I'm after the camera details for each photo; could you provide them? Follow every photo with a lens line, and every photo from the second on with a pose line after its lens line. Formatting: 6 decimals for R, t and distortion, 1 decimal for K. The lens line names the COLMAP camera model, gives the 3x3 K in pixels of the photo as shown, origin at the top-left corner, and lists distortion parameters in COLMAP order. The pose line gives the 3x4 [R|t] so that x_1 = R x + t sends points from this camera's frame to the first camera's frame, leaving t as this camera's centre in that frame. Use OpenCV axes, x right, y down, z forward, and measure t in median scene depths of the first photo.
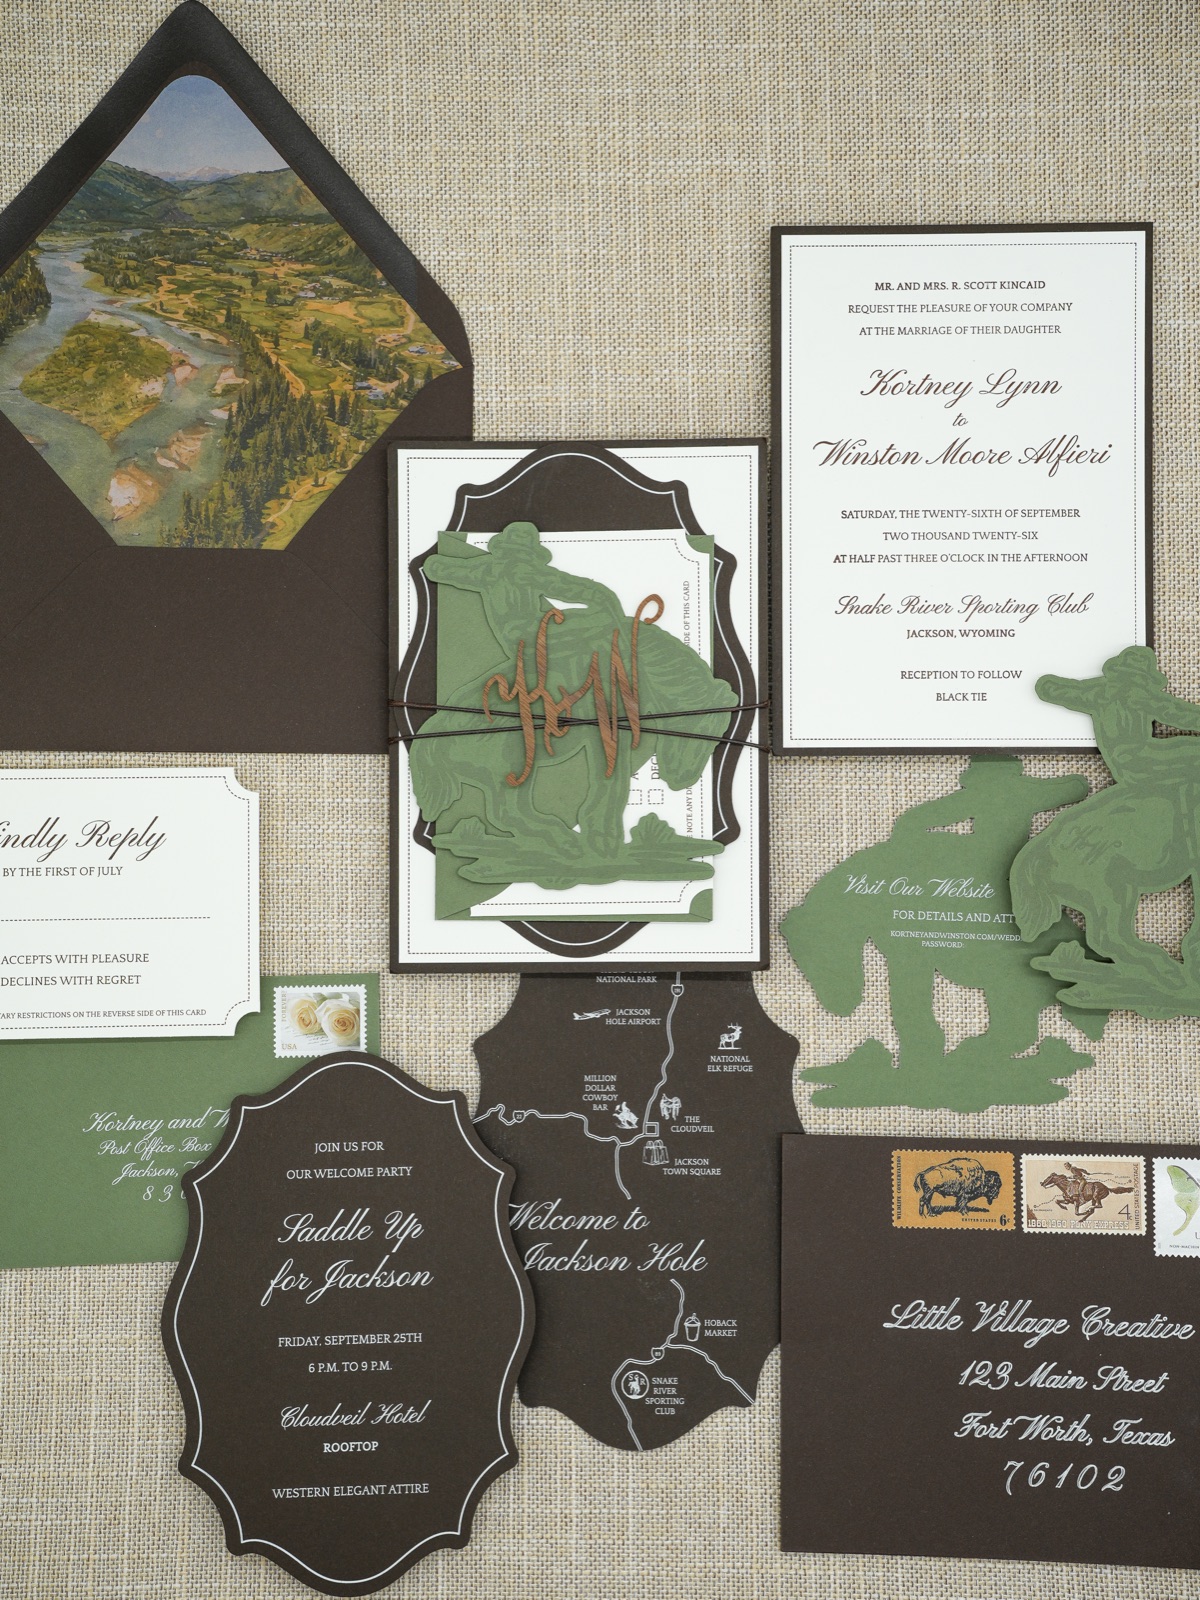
lens RADIAL K [[2399.2, 0, 600.2], [0, 2399.2, 862.3], [0, 0, 1]] dist [0.269920, -0.044959]
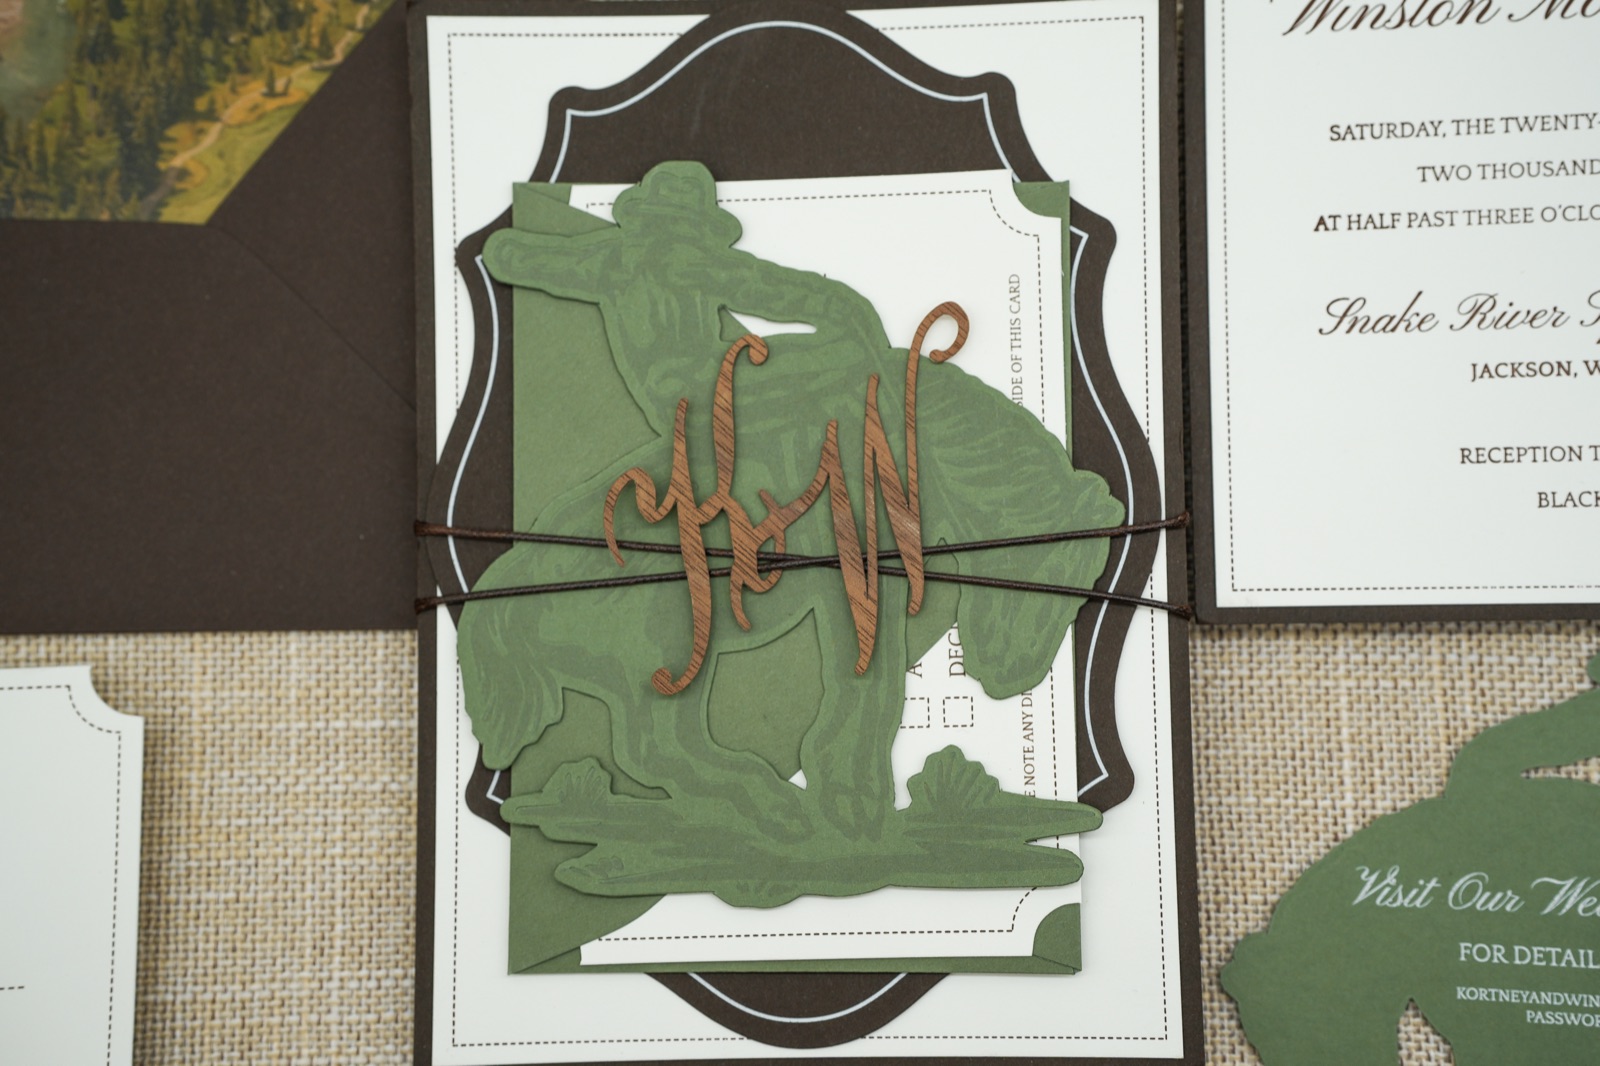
lens RADIAL K [[2546.6, 0, 854.3], [0, 2546.6, 554.5], [0, 0, 1]] dist [0.422904, 0.244037]
pose [[0.999632, -0.014312, -0.023065, 0.014240], [0.013497, 0.999292, -0.035111, -0.041039], [0.023551, 0.034787, 0.999117, 0.473062]]
